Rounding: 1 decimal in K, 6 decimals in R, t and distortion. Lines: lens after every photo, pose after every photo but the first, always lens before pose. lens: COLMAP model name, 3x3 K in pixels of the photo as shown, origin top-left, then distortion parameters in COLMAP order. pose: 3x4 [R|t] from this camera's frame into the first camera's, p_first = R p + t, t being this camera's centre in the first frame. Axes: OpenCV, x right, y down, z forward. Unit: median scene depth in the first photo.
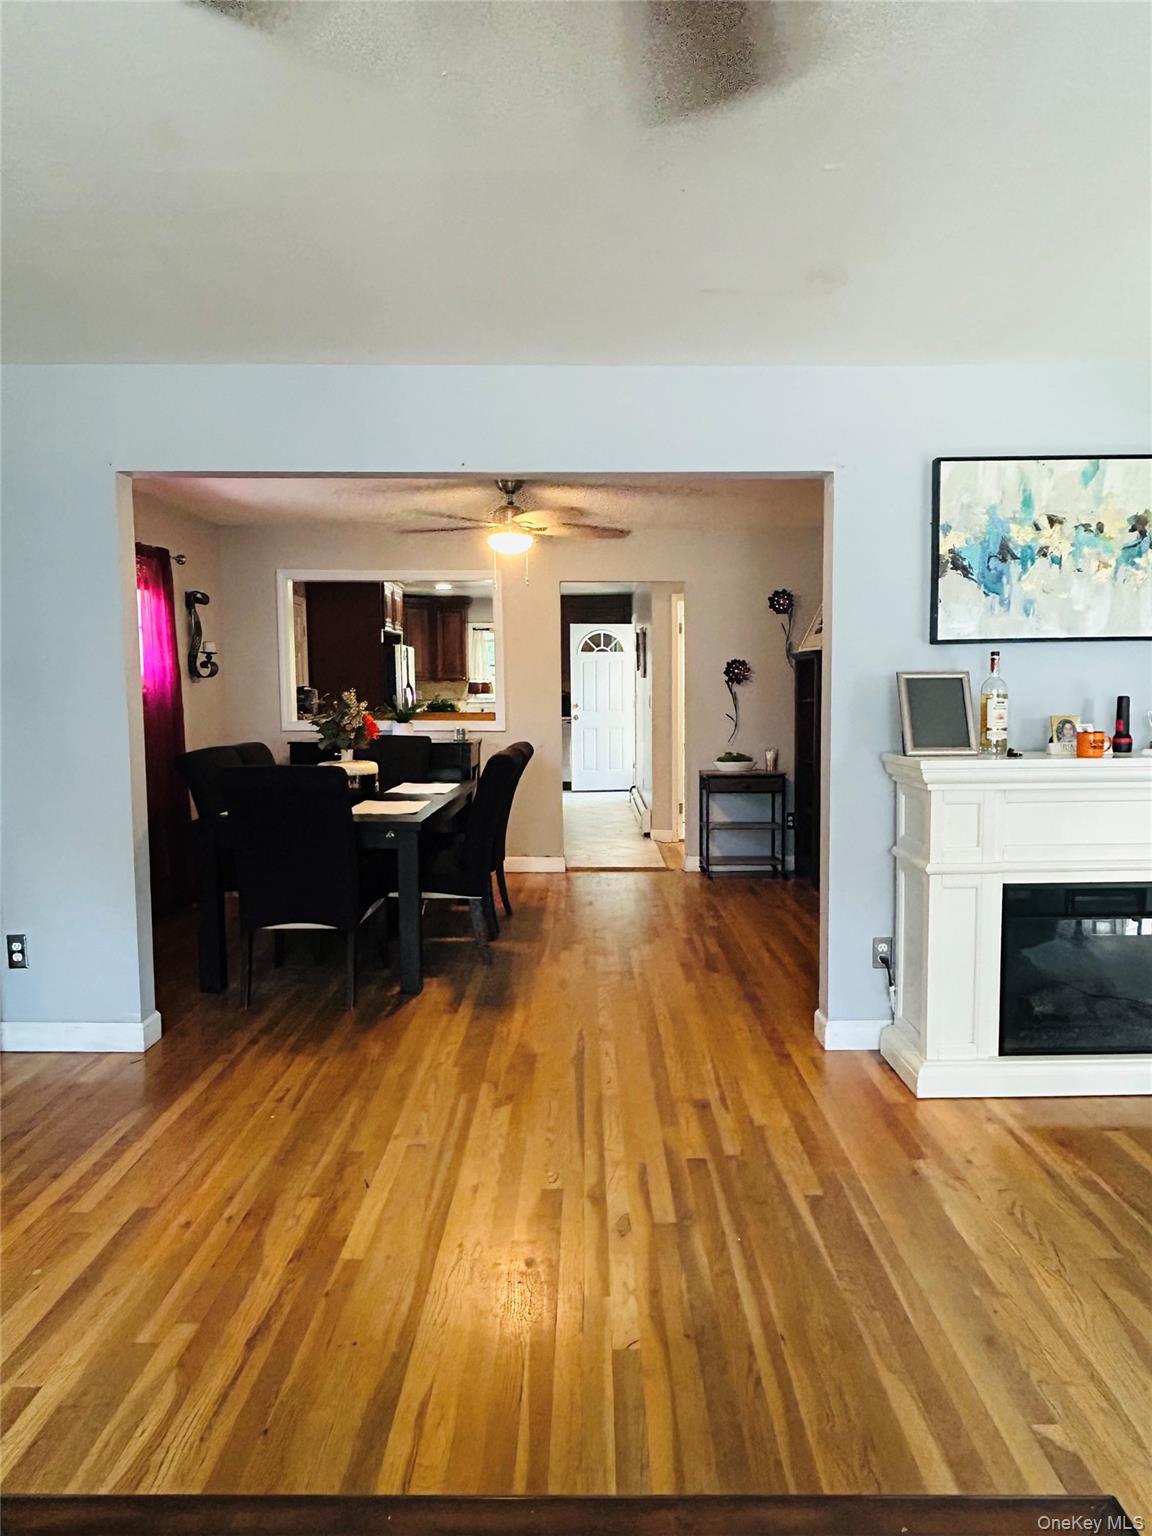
lens RADIAL K [[966.4, 0, 576.0], [0, 966.4, 767.9], [0, 0, 1]] dist [0.009308, -0.005071]
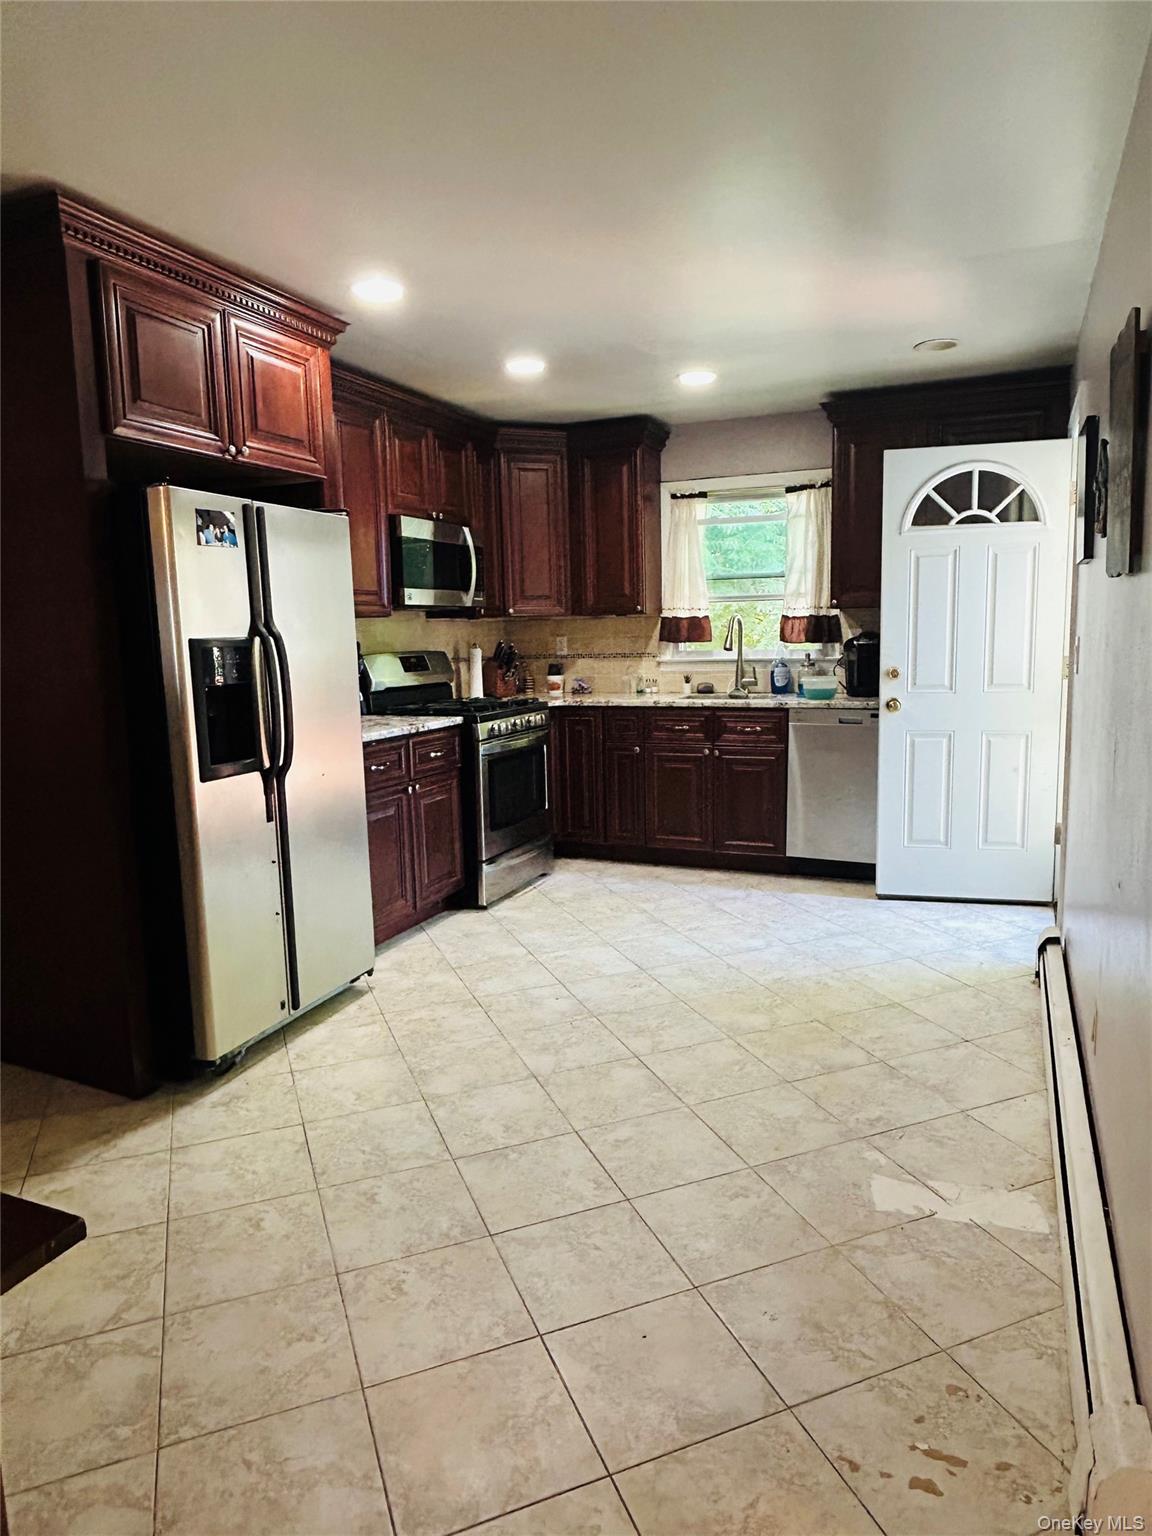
lens RADIAL K [[966.4, 0, 591.9], [0, 966.4, 766.5], [0, 0, 1]] dist [0.009308, -0.005071]
pose [[0.922250, 0.035476, -0.384964, 0.037561], [-0.009620, 0.997578, 0.068886, -0.052704], [0.386475, -0.059826, 0.920357, 0.603219]]
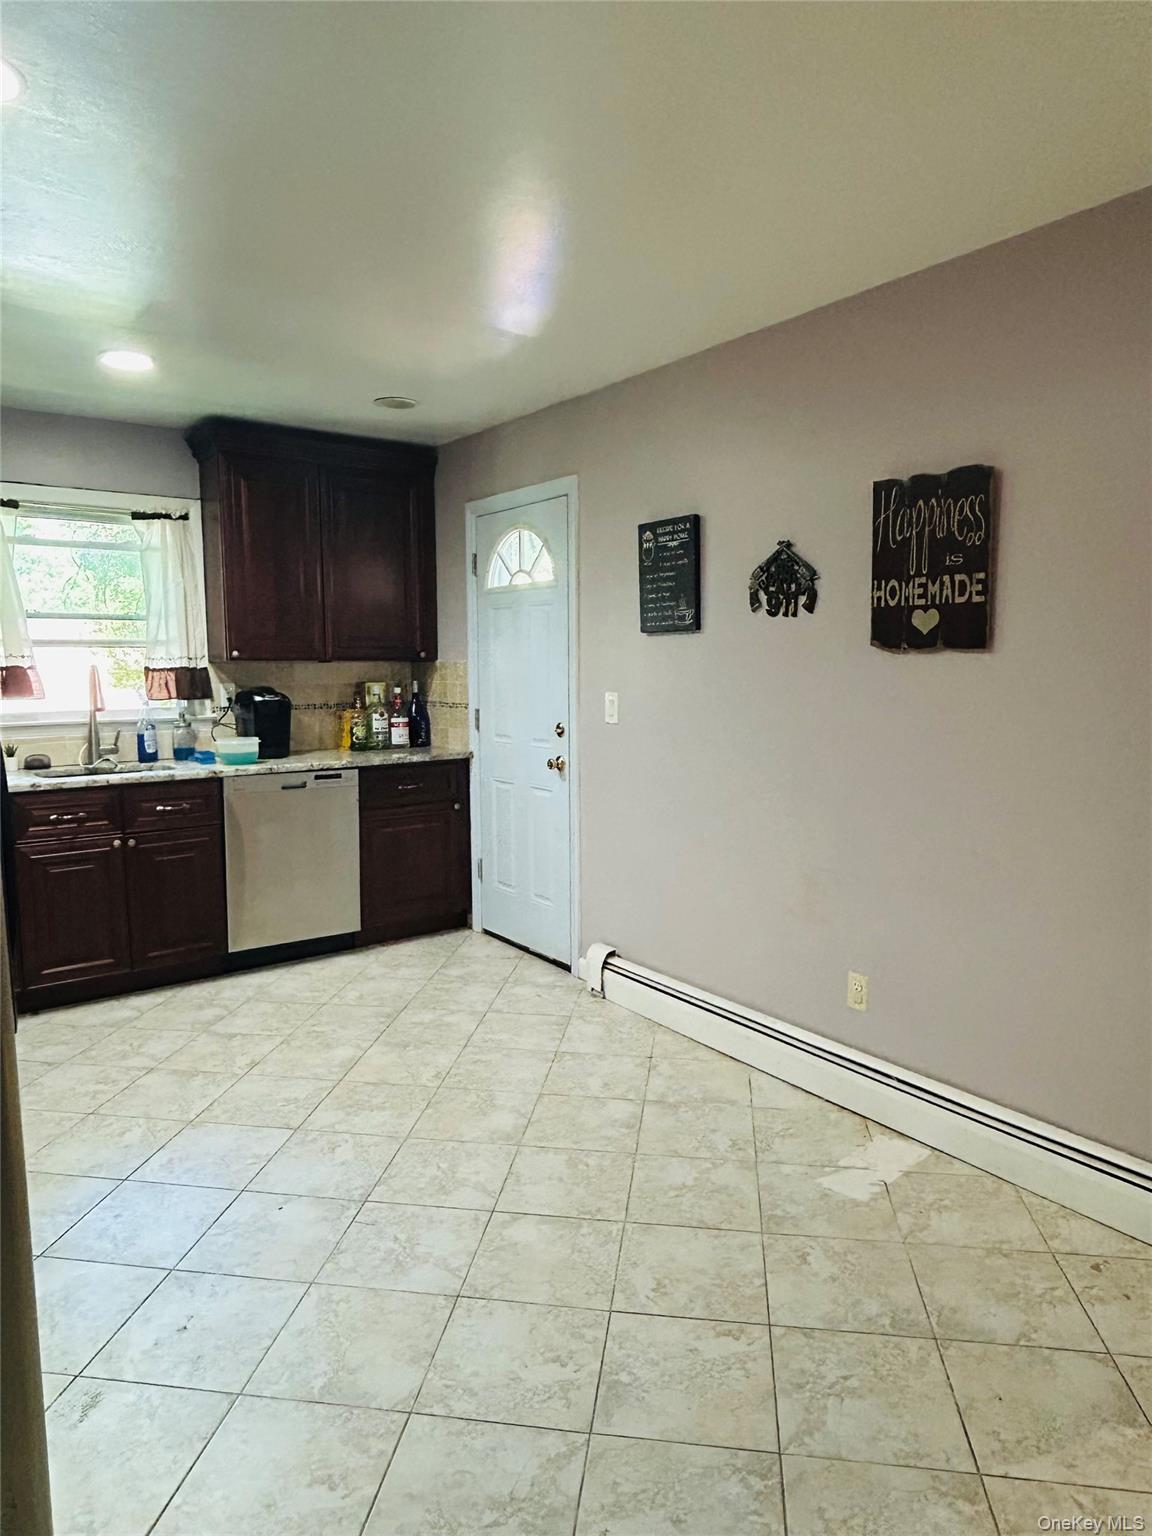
lens RADIAL K [[966.4, 0, 584.5], [0, 966.4, 763.5], [0, 0, 1]] dist [0.009308, -0.005071]
pose [[0.794471, -0.067880, 0.603496, -0.148414], [0.054527, 0.997693, 0.040436, -0.061689], [-0.604849, 0.000781, 0.796340, 0.660301]]
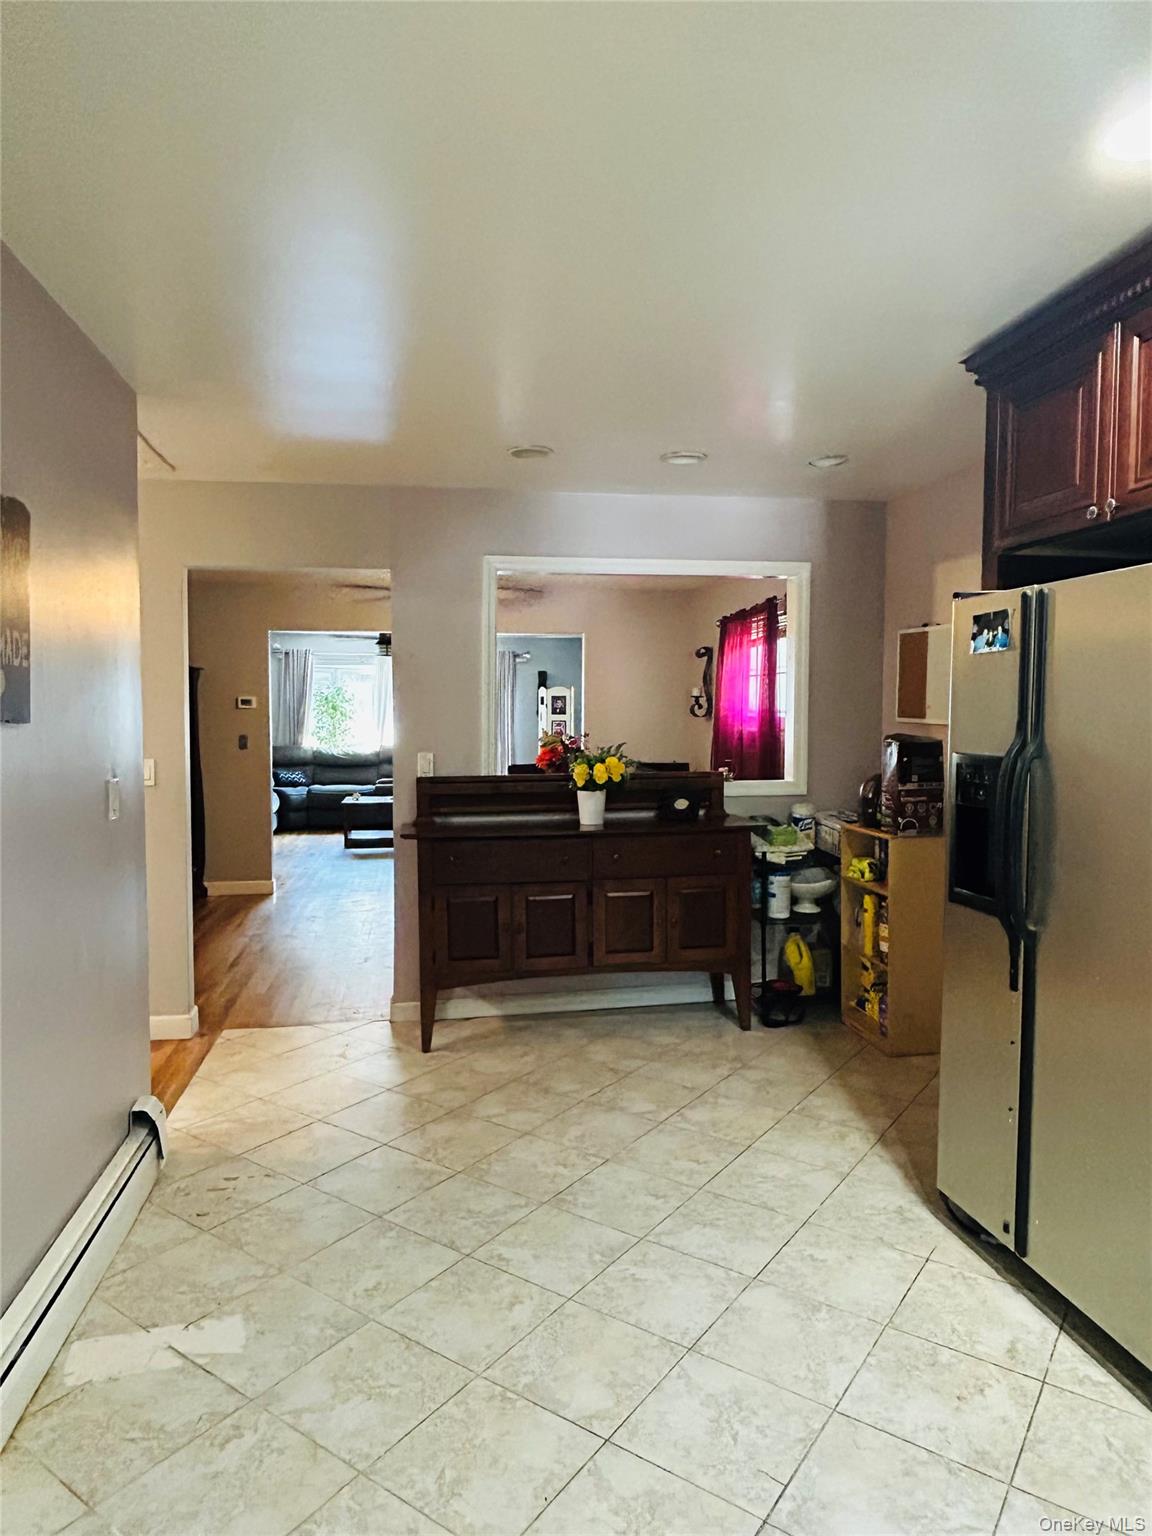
lens RADIAL K [[966.4, 0, 573.8], [0, 966.4, 767.8], [0, 0, 1]] dist [0.009308, -0.005071]
pose [[-0.987107, 0.012042, -0.159607, -0.016742], [-0.009804, 0.990745, 0.135385, -0.091282], [0.159761, 0.135205, -0.977853, 0.976221]]
